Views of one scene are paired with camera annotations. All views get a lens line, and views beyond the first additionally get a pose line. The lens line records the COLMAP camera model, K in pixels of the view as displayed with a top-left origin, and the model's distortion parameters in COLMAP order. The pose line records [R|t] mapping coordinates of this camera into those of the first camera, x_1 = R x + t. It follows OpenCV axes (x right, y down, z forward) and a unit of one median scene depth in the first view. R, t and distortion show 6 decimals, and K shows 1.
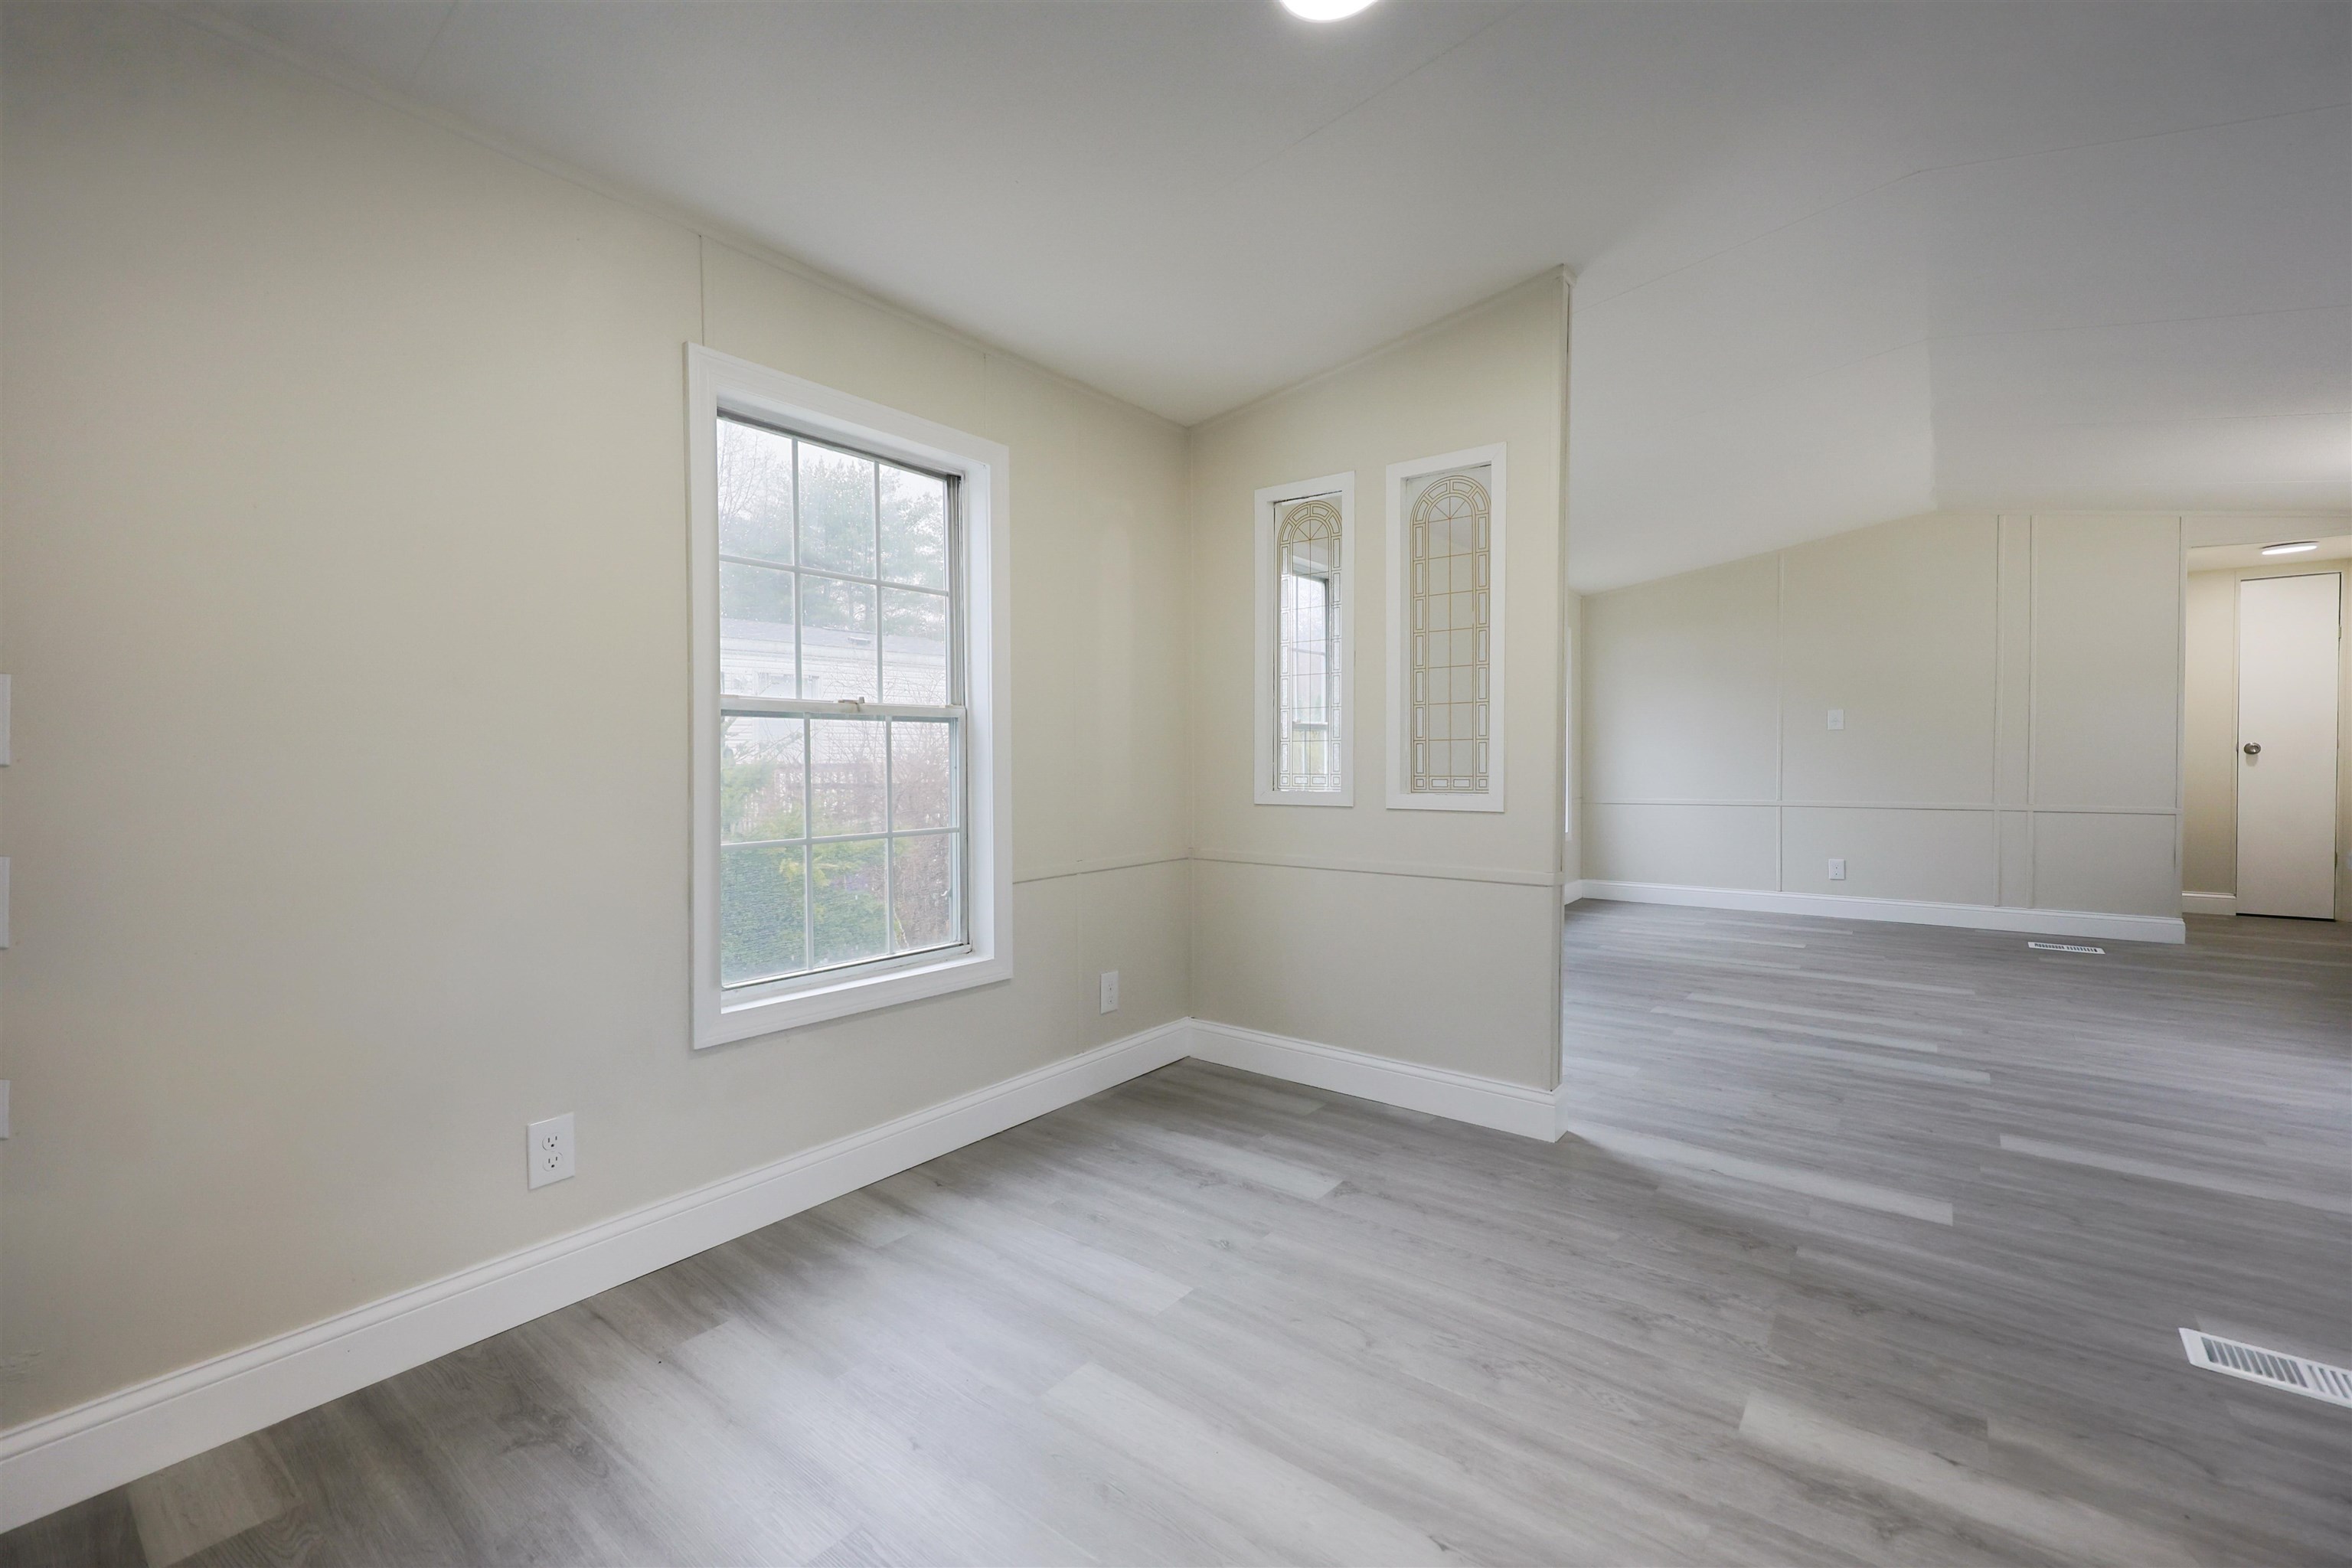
lens RADIAL K [[965.8, 0, 1182.4], [0, 965.8, 777.3], [0, 0, 1]] dist [-0.001006, 0.000258]
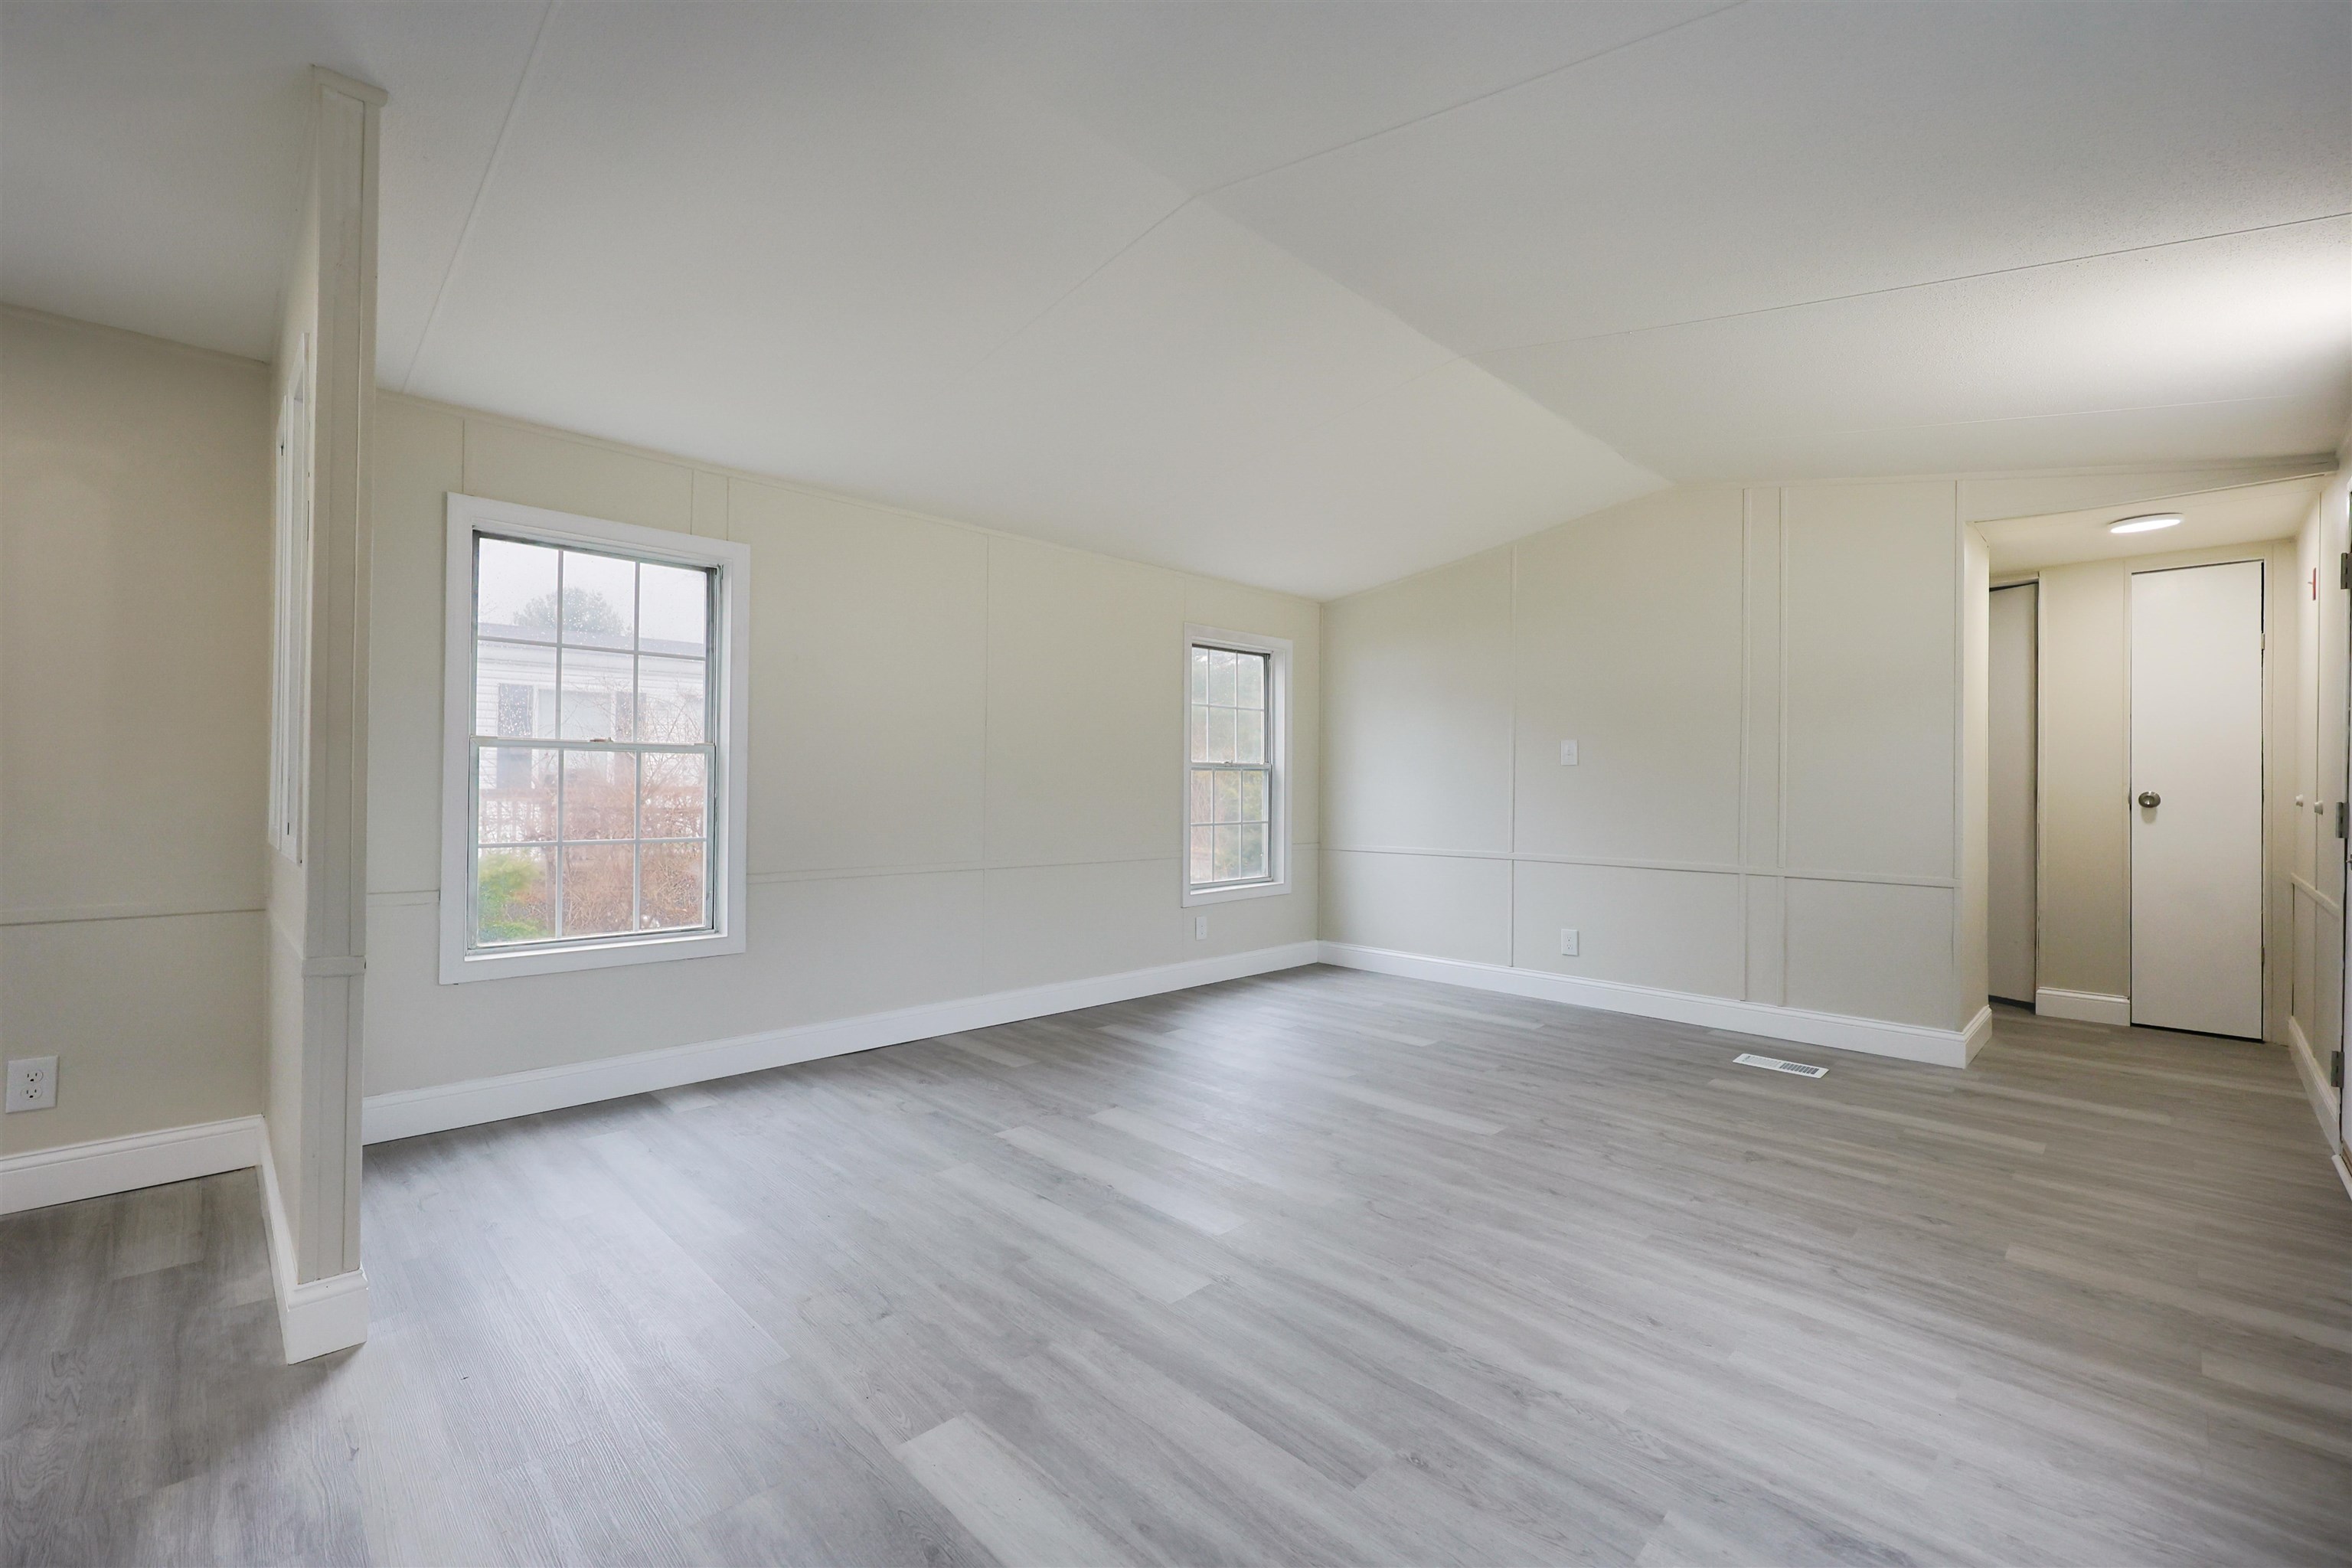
lens RADIAL K [[965.8, 0, 1172.8], [0, 965.8, 784.5], [0, 0, 1]] dist [-0.001006, 0.000258]
pose [[0.991879, 0.018220, -0.125876, 0.483156], [-0.021291, 0.999506, -0.023097, -0.009001], [0.125393, 0.025590, 0.991777, 0.183025]]
